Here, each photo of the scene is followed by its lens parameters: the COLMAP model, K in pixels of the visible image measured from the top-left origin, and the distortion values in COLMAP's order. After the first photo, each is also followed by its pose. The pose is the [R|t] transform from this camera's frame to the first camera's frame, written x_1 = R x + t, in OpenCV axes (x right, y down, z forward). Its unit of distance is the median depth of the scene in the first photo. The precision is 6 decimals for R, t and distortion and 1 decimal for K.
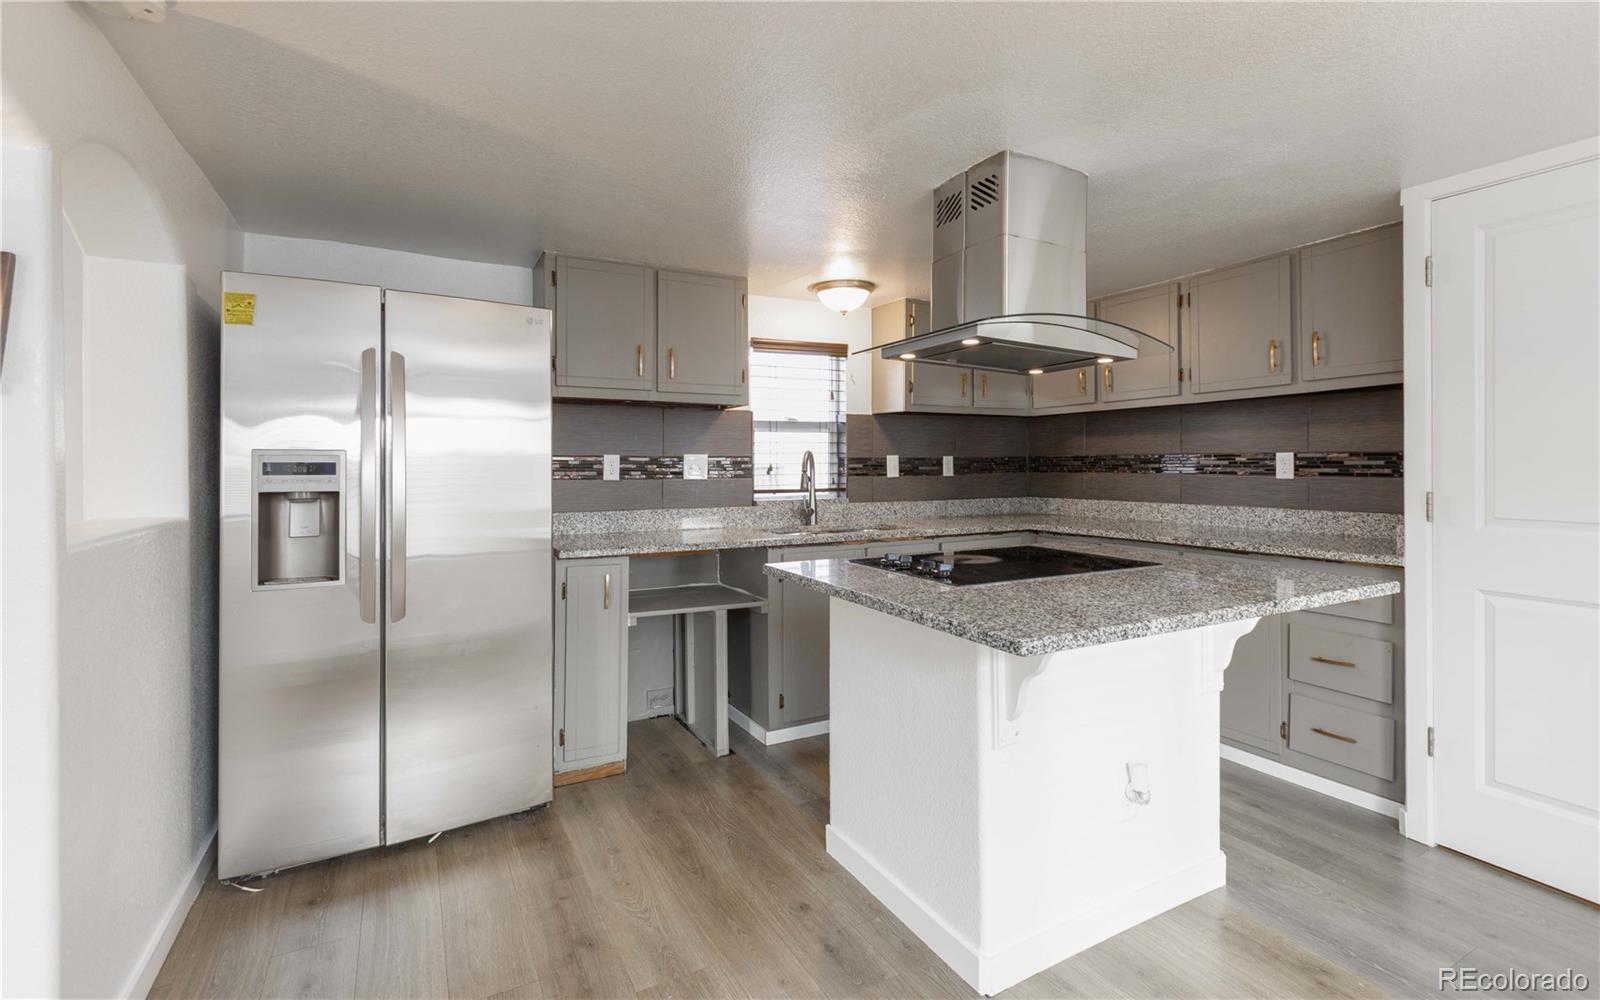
lens RADIAL K [[724.1, 0, 789.6], [0, 724.1, 453.9], [0, 0, 1]] dist [0.001969, 0.000249]
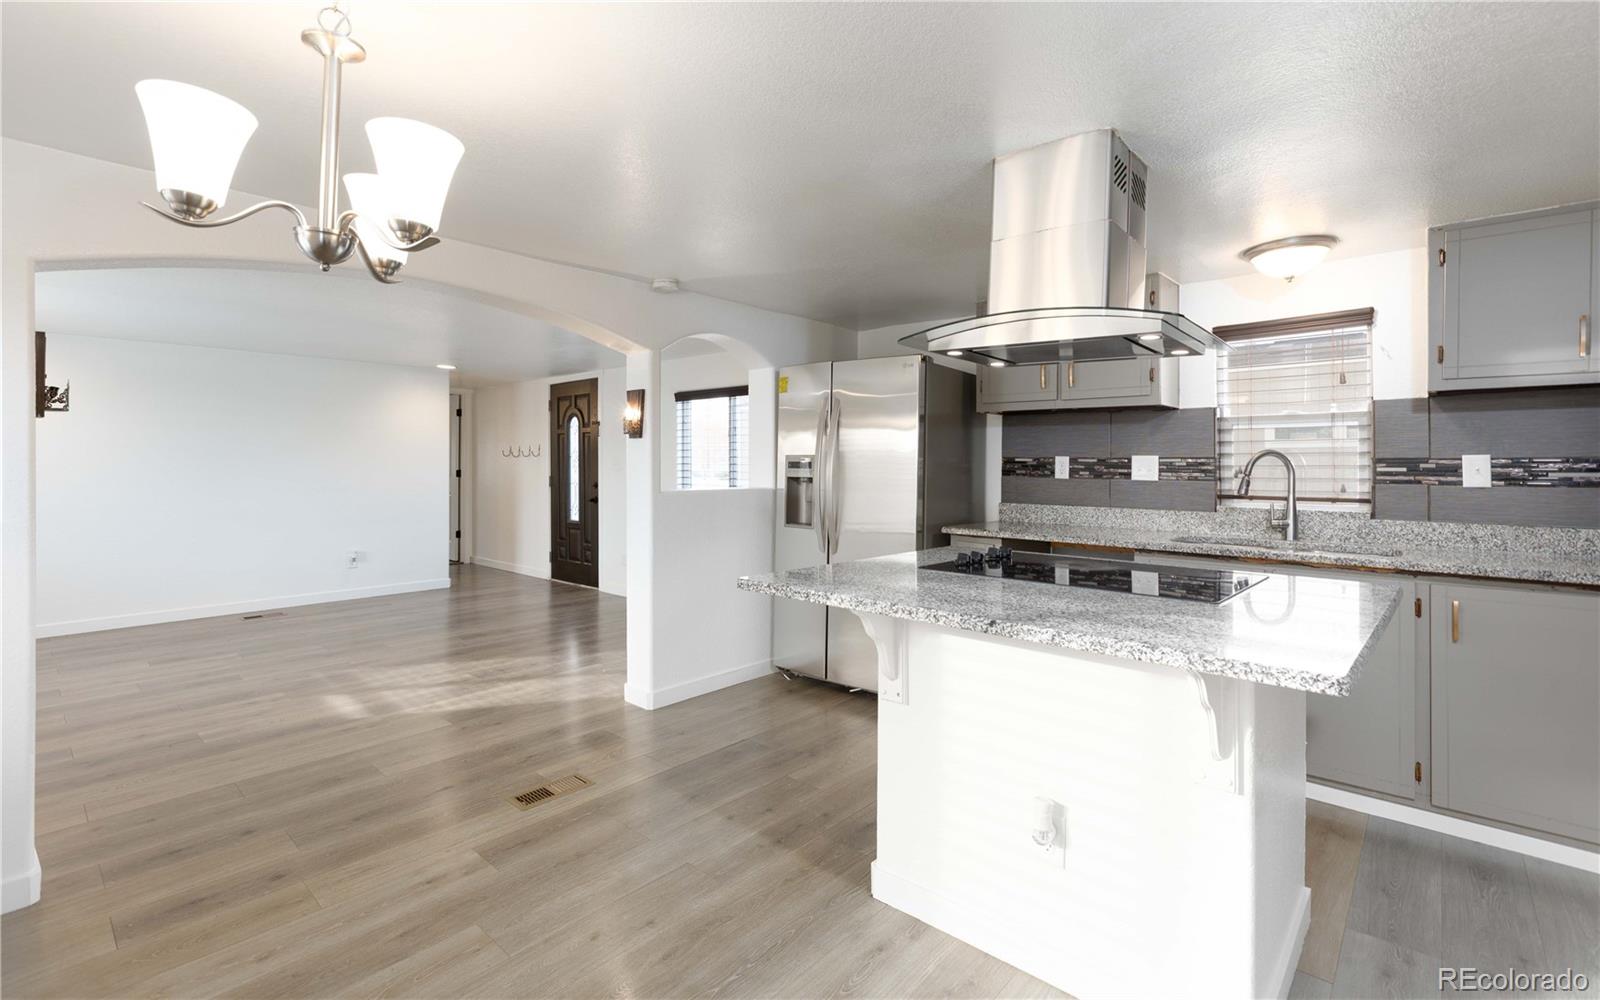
lens RADIAL K [[724.1, 0, 798.8], [0, 724.1, 459.3], [0, 0, 1]] dist [0.001969, 0.000249]
pose [[0.350156, 0.001281, -0.936691, 0.645227], [0.008383, 0.999955, 0.004501, -0.002570], [0.936654, -0.009428, 0.350129, 0.204162]]
